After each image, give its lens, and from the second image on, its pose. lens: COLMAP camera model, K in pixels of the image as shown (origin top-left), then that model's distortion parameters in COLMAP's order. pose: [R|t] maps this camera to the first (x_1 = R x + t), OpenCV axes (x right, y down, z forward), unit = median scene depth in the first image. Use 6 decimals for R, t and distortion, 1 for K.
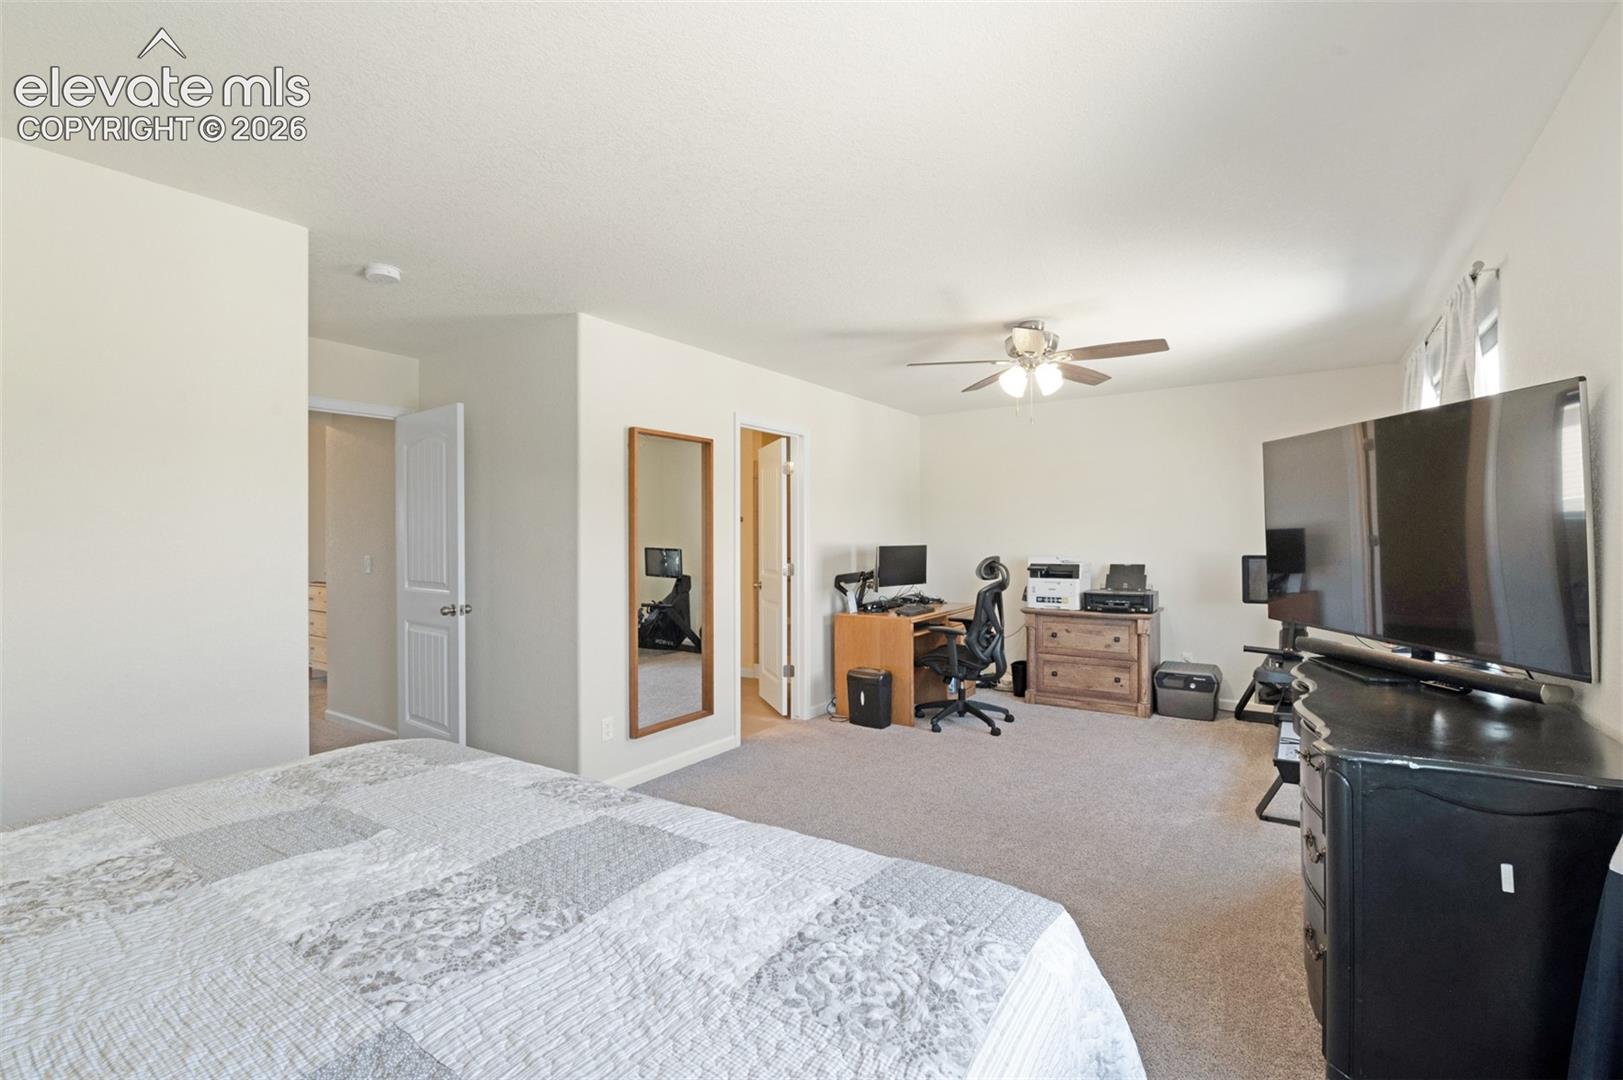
lens RADIAL K [[705.0, 0, 809.7], [0, 705.0, 530.9], [0, 0, 1]] dist [-0.001080, -0.010030]
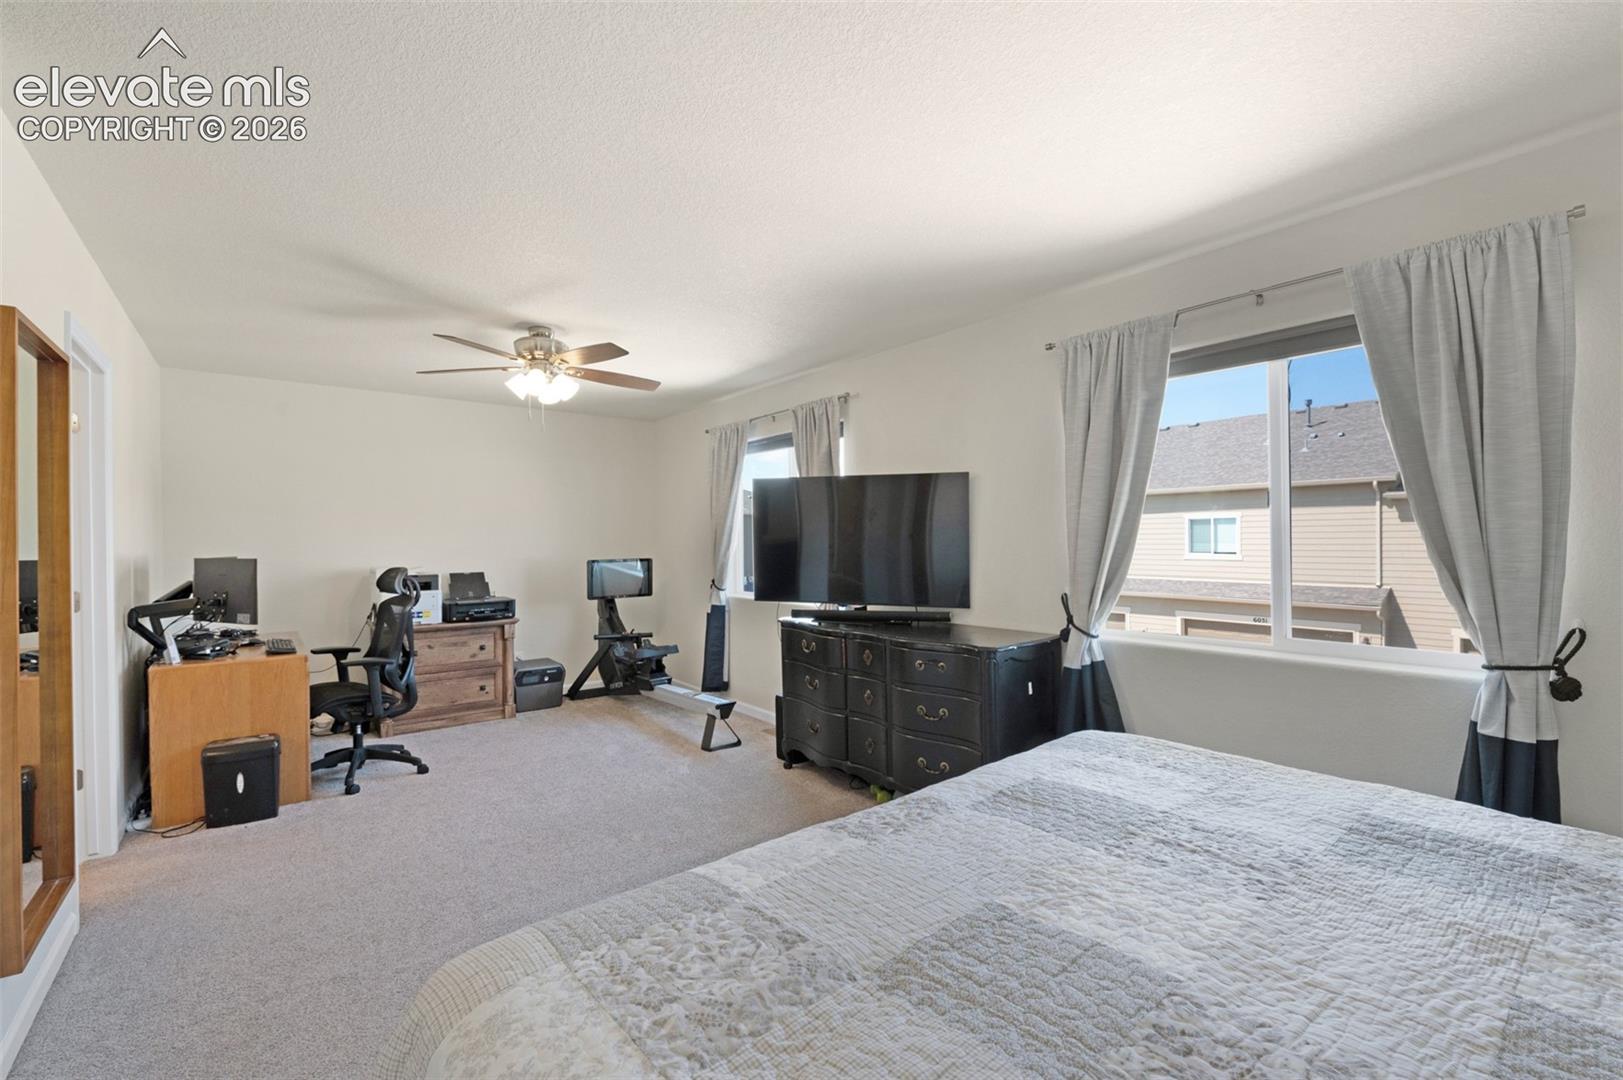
lens RADIAL K [[705.0, 0, 809.7], [0, 705.0, 530.9], [0, 0, 1]] dist [-0.001080, -0.010030]
pose [[0.304459, 0.015277, 0.952403, -0.390125], [-0.001865, 0.999879, -0.015443, 0.002909], [-0.952524, 0.002926, 0.304451, 0.257741]]
